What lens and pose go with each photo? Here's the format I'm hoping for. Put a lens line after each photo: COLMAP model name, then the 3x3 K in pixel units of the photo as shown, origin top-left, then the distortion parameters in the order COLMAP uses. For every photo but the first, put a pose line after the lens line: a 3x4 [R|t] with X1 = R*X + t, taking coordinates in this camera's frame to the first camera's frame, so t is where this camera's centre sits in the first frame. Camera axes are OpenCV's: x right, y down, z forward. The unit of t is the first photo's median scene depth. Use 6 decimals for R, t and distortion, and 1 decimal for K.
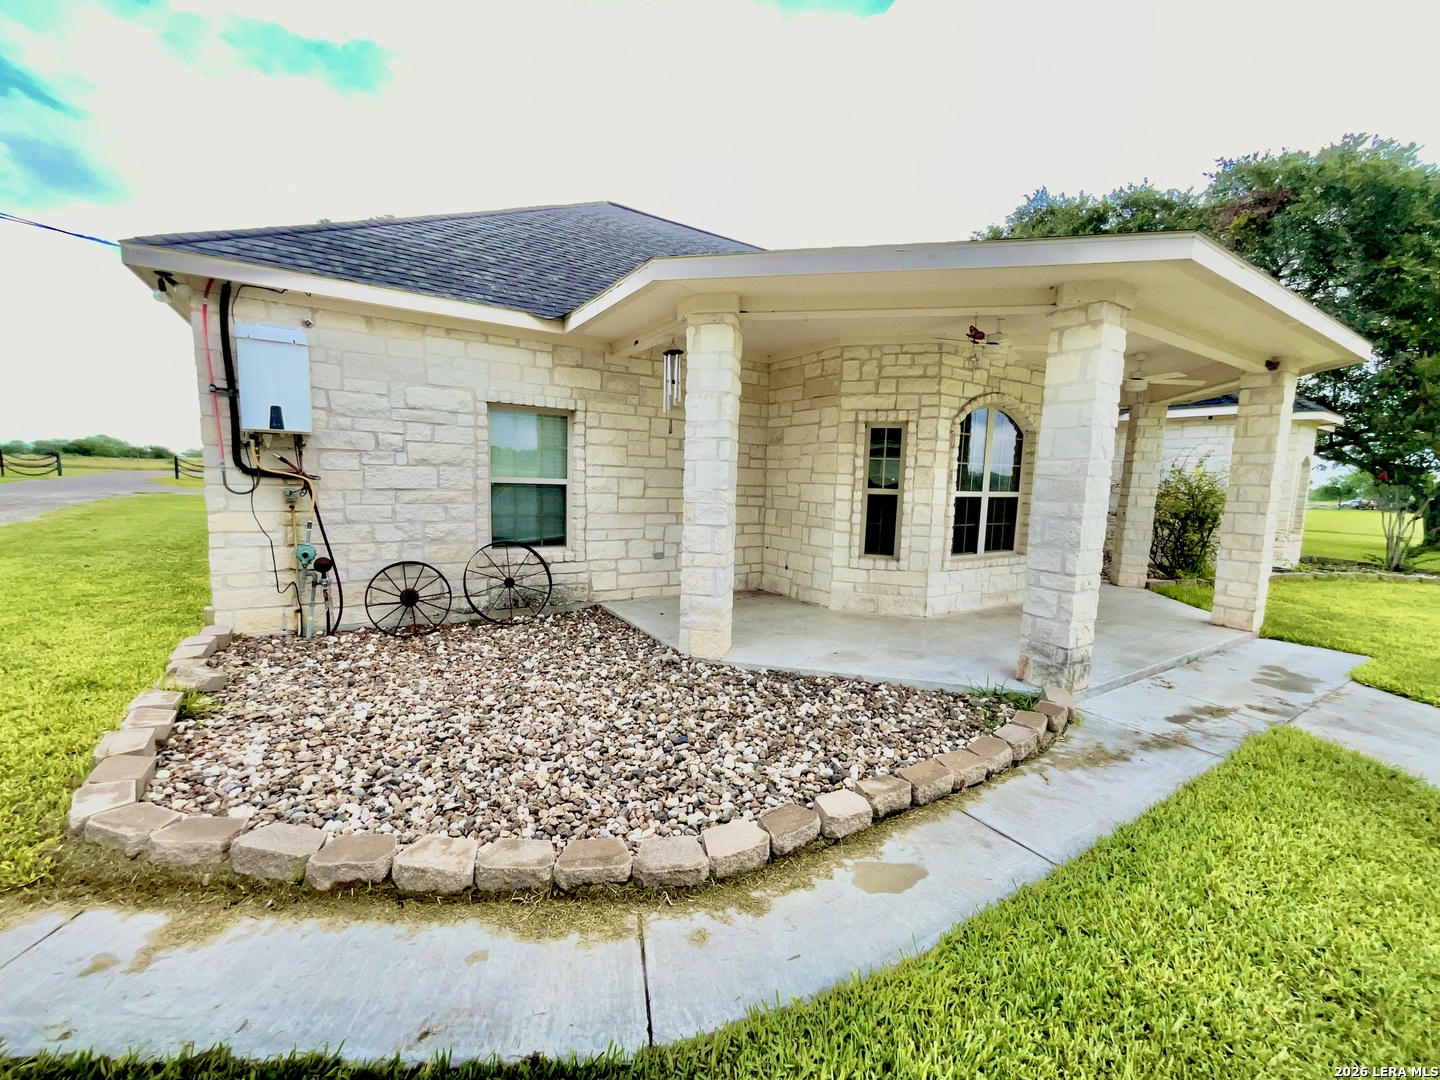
lens RADIAL K [[581.7, 0, 720.0], [0, 581.7, 540.0], [0, 0, 1]] dist [0.002579, -0.000547]
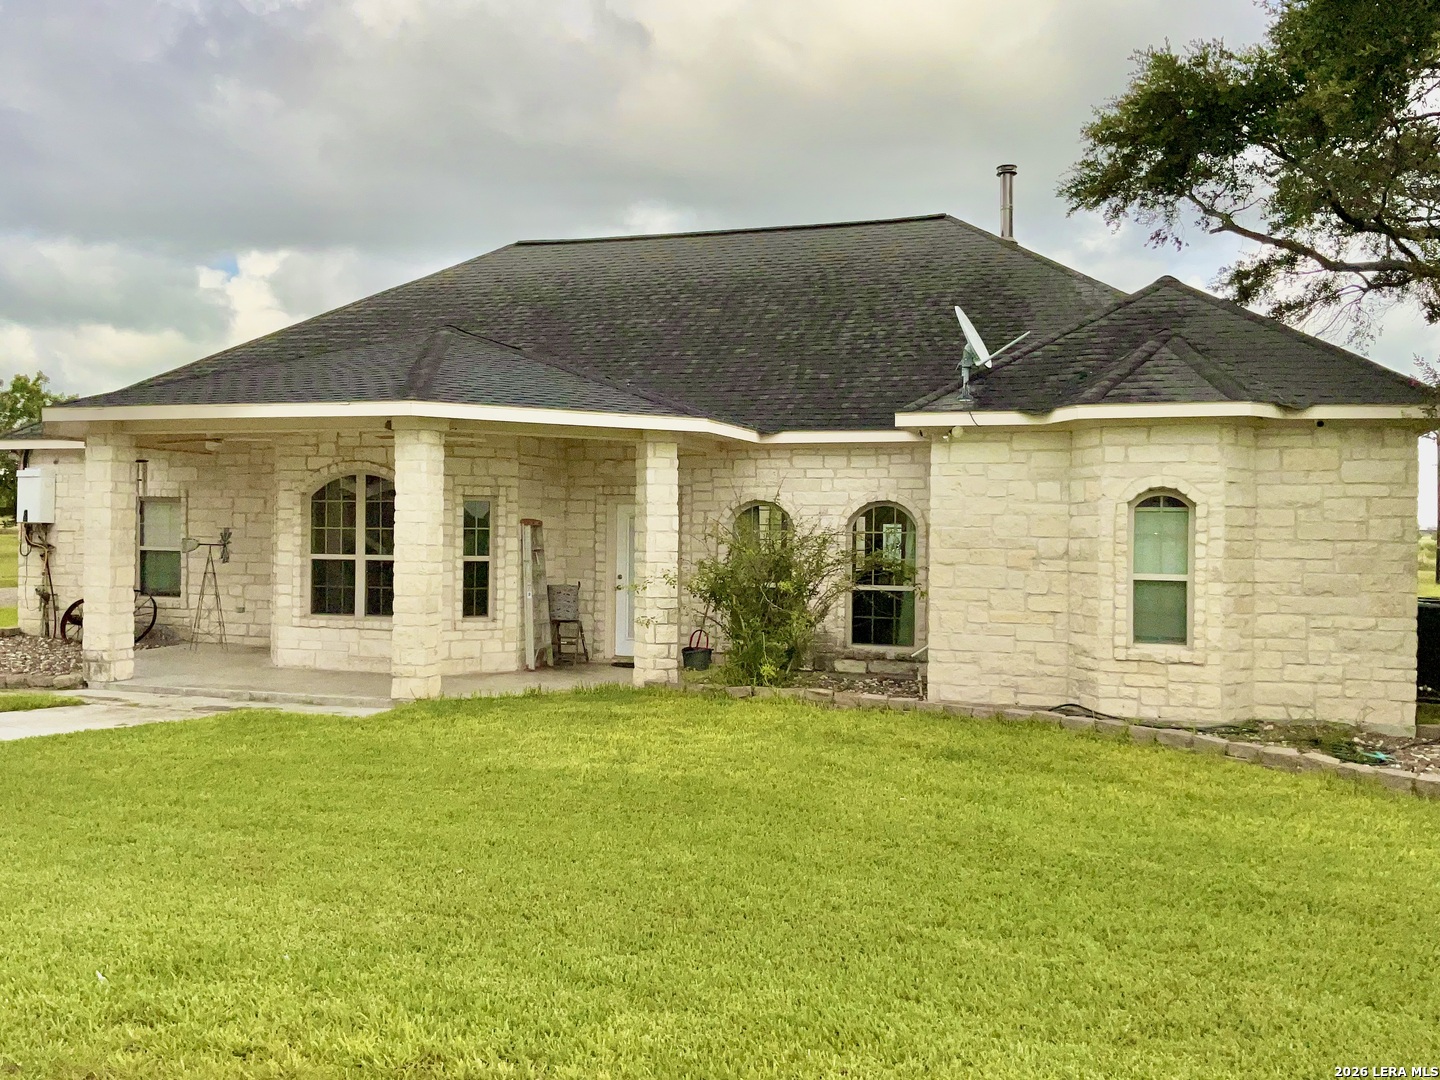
lens RADIAL K [[1325.2, 0, 720.0], [0, 1325.2, 540.0], [0, 0, 1]] dist [0.091330, -0.197533]
pose [[0.623310, -0.016176, -0.781808, 3.013188], [-0.079314, 0.993322, -0.083786, 0.041226], [0.777942, 0.114233, 0.617865, 0.050609]]
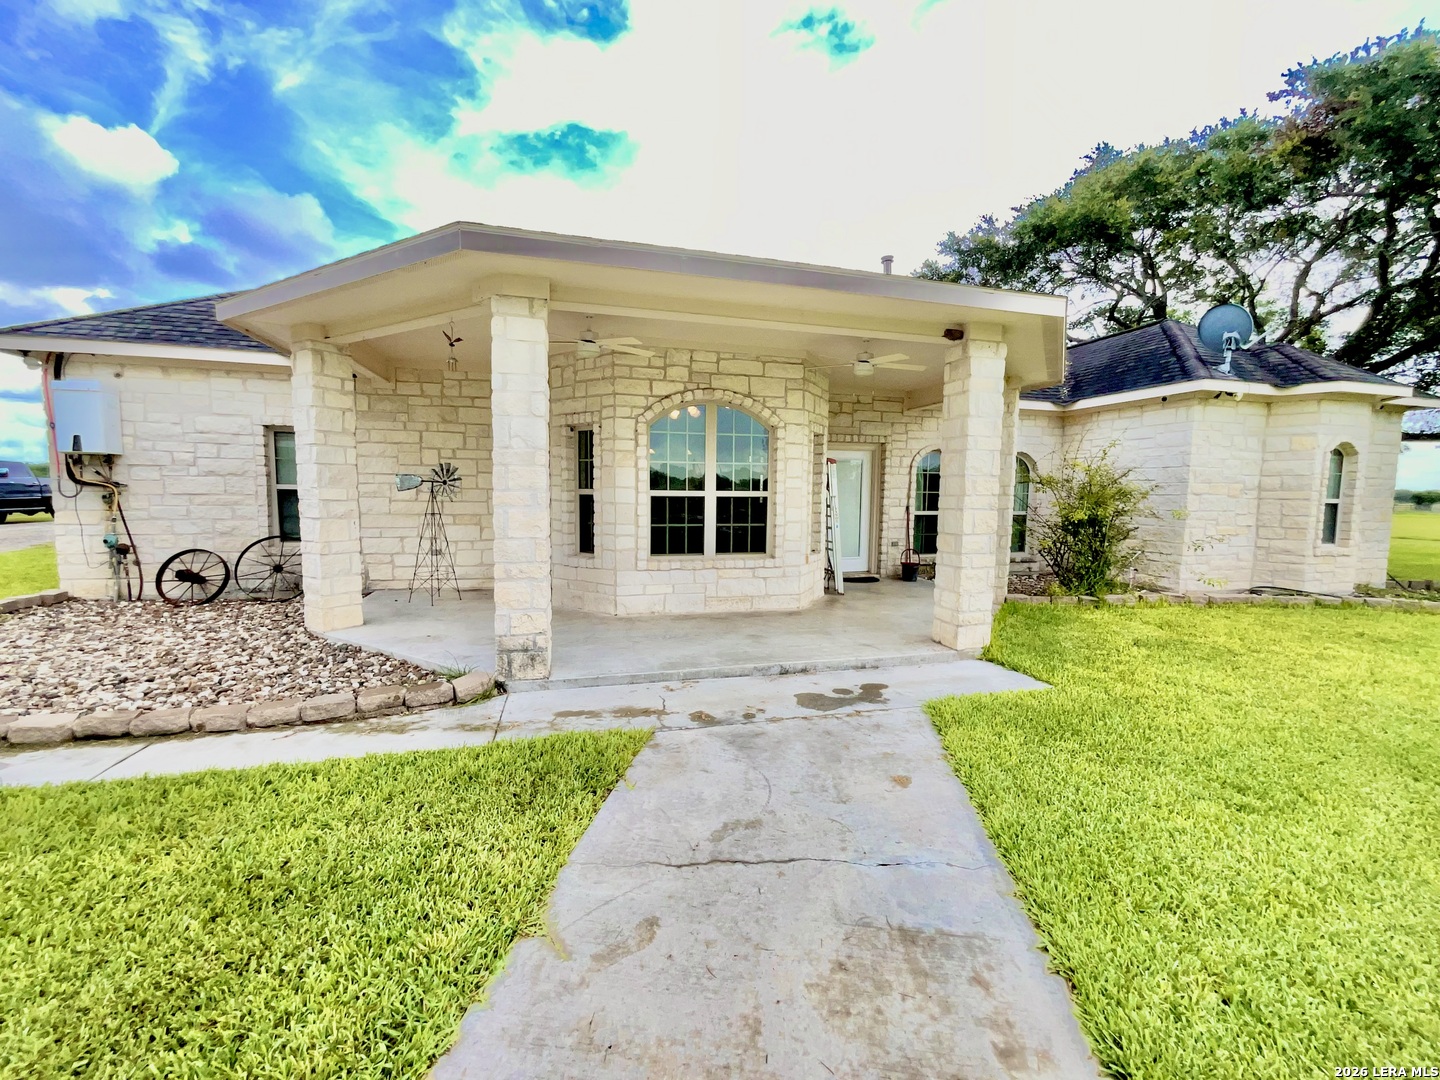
lens RADIAL K [[581.7, 0, 720.0], [0, 581.7, 540.0], [0, 0, 1]] dist [0.002579, -0.000547]
pose [[0.952197, 0.008192, -0.305376, 0.864572], [-0.017474, 0.999464, -0.027674, 0.028236], [0.304986, 0.031687, 0.951830, 0.097413]]
